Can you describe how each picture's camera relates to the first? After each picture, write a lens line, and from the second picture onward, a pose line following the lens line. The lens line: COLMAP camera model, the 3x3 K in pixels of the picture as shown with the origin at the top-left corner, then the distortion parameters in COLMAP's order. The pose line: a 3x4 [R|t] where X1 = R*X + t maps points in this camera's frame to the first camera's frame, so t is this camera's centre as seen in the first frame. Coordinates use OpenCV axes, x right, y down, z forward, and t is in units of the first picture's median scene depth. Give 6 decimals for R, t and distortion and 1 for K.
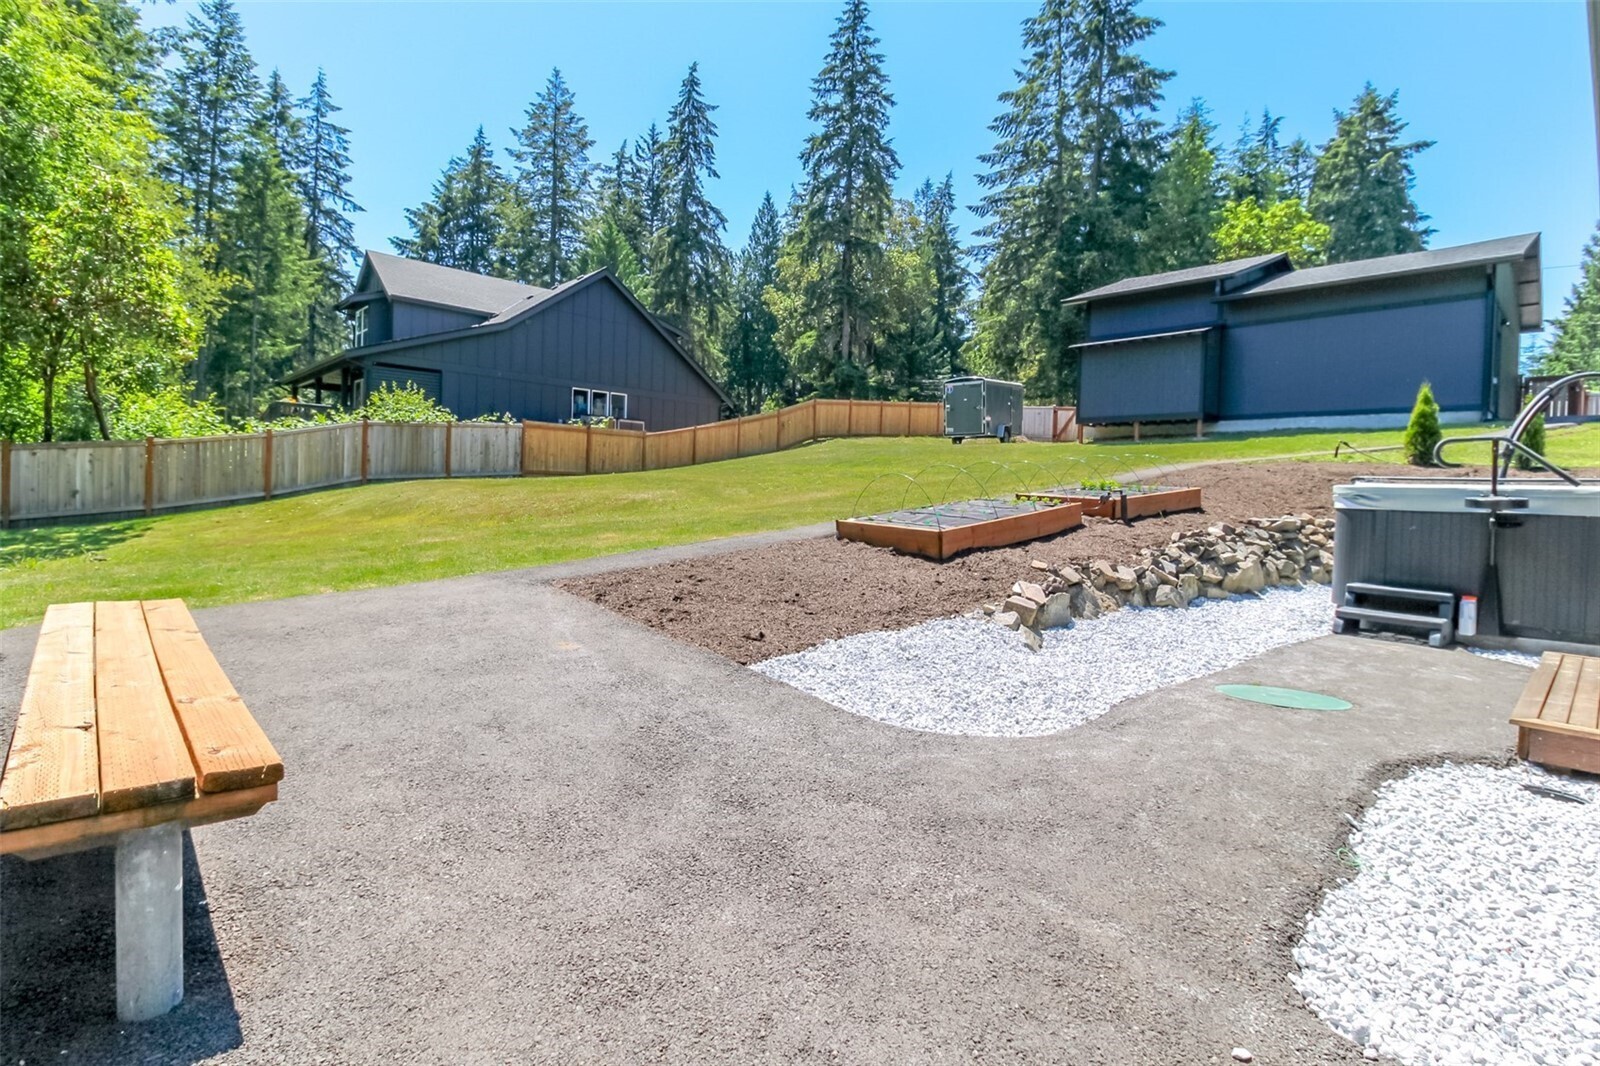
lens RADIAL K [[753.2, 0, 815.7], [0, 753.2, 508.8], [0, 0, 1]] dist [0.003214, -0.009283]
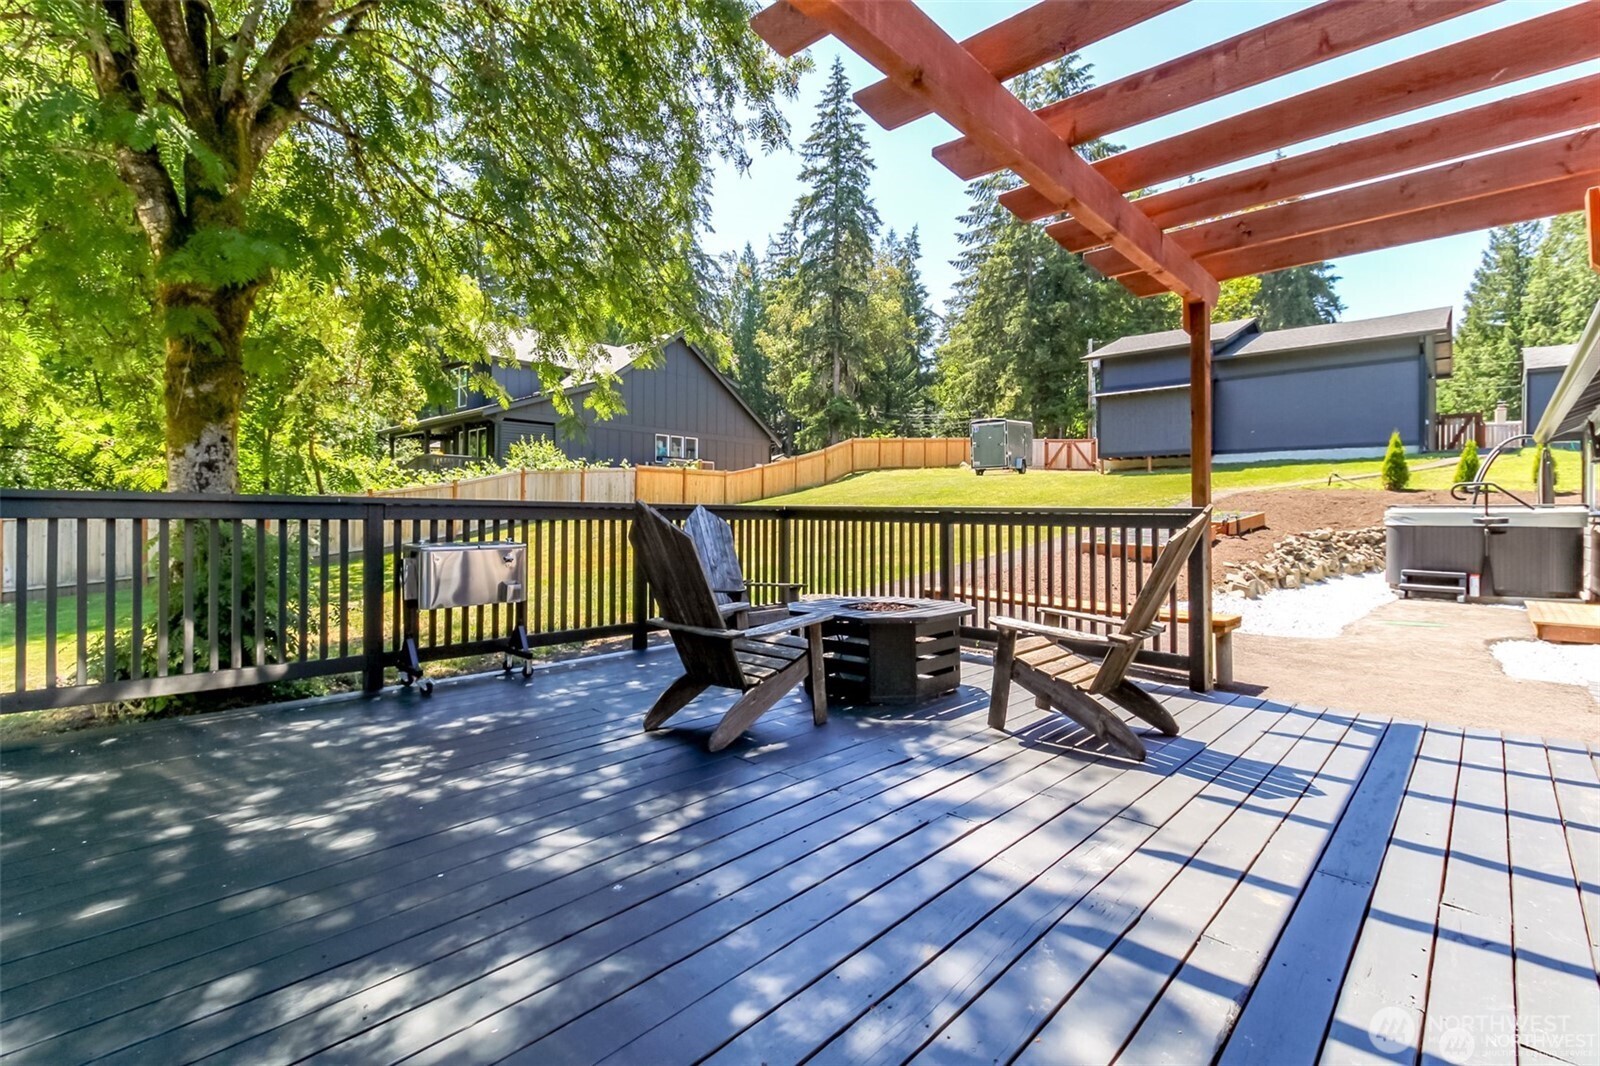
lens RADIAL K [[738.2, 0, 806.1], [0, 738.2, 514.4], [0, 0, 1]] dist [0.003346, -0.006569]
pose [[0.997027, -0.026786, 0.072254, -0.090231], [0.028568, 0.999310, -0.023731, -0.002846], [-0.071568, 0.025724, 0.997104, -0.067467]]
